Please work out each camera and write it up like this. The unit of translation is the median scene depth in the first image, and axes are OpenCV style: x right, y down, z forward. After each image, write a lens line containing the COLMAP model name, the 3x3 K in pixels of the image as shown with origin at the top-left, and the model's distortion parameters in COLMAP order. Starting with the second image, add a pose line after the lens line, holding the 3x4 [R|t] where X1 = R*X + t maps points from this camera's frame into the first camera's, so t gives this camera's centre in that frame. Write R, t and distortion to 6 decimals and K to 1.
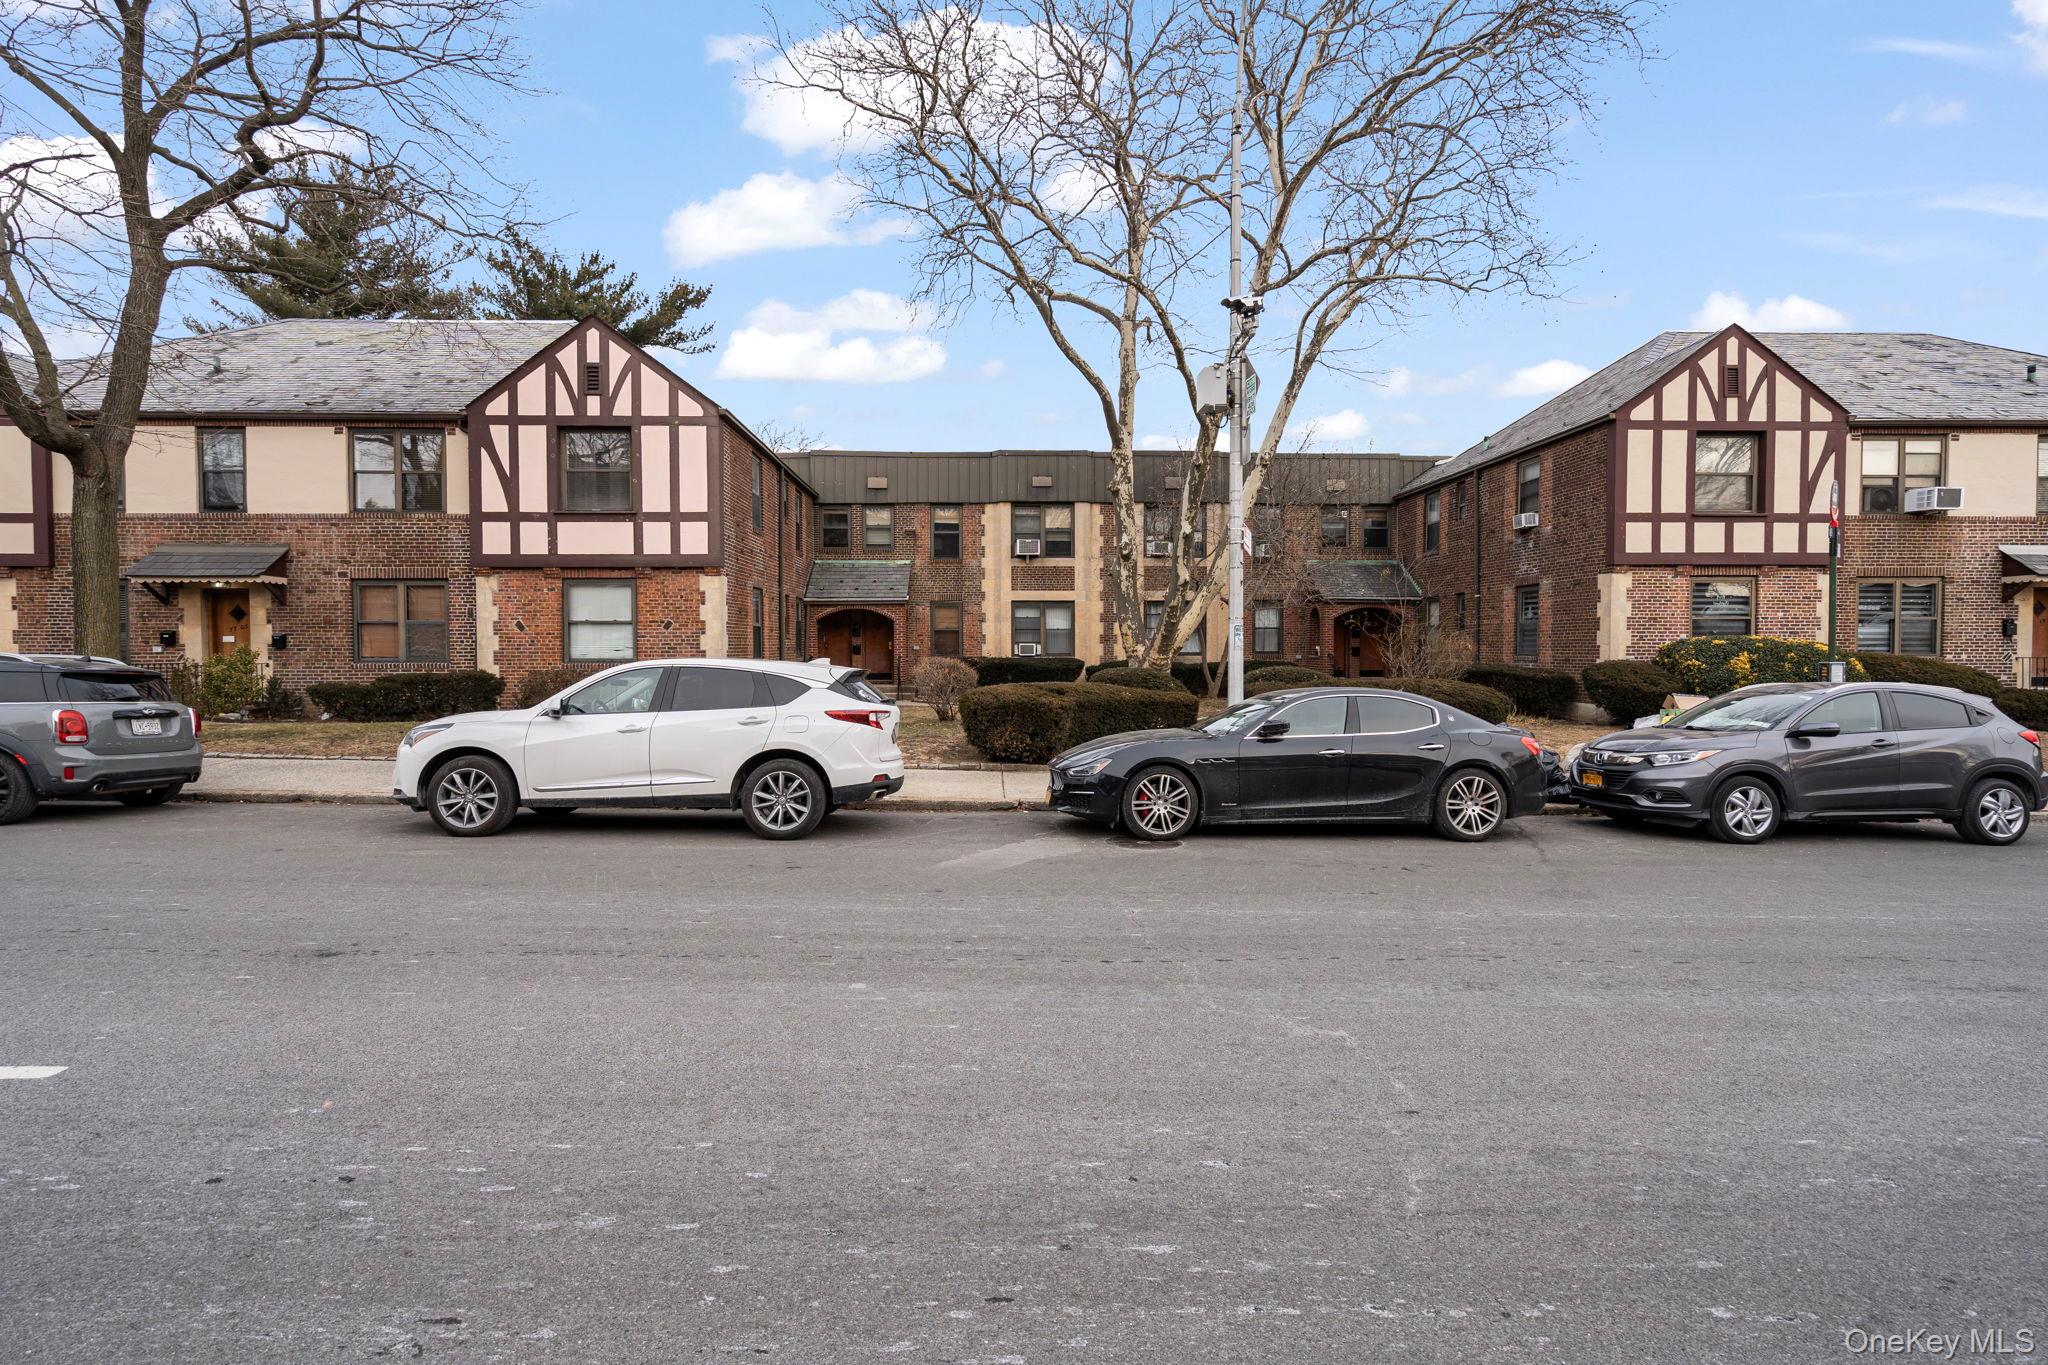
lens RADIAL K [[928.5, 0, 1017.9], [0, 928.5, 658.2], [0, 0, 1]] dist [-0.008964, 0.004874]
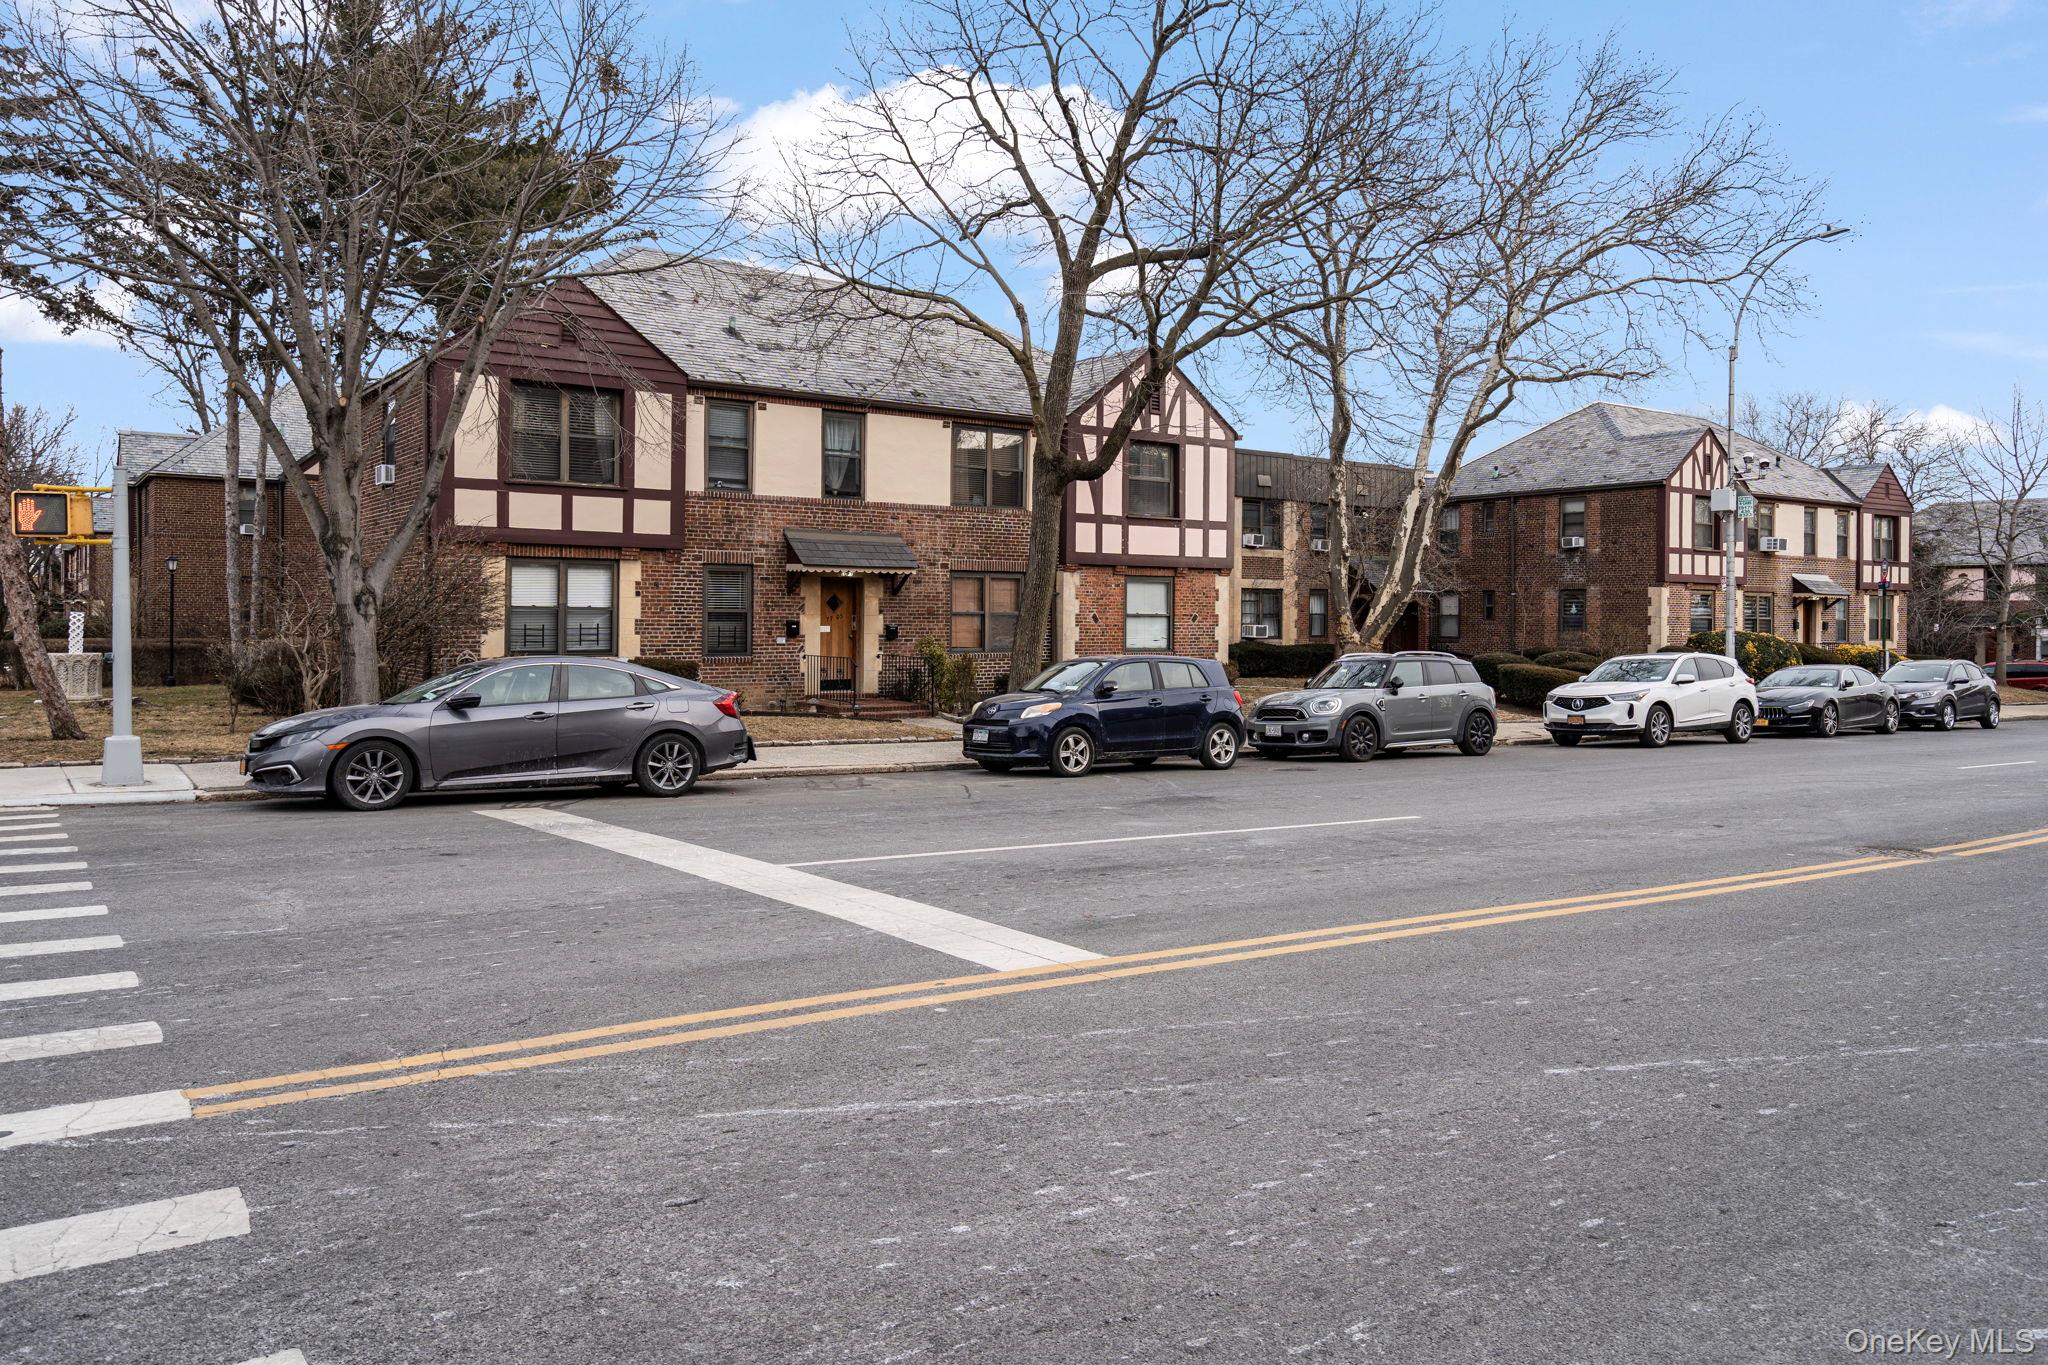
lens RADIAL K [[1412.9, 0, 991.5], [0, 1412.9, 602.6], [0, 0, 1]] dist [-0.001813, 0.001533]
pose [[0.838383, 0.012592, 0.544937, -1.513673], [-0.003440, 0.999835, -0.017811, -0.022760], [-0.545071, 0.013058, 0.838288, -0.321078]]
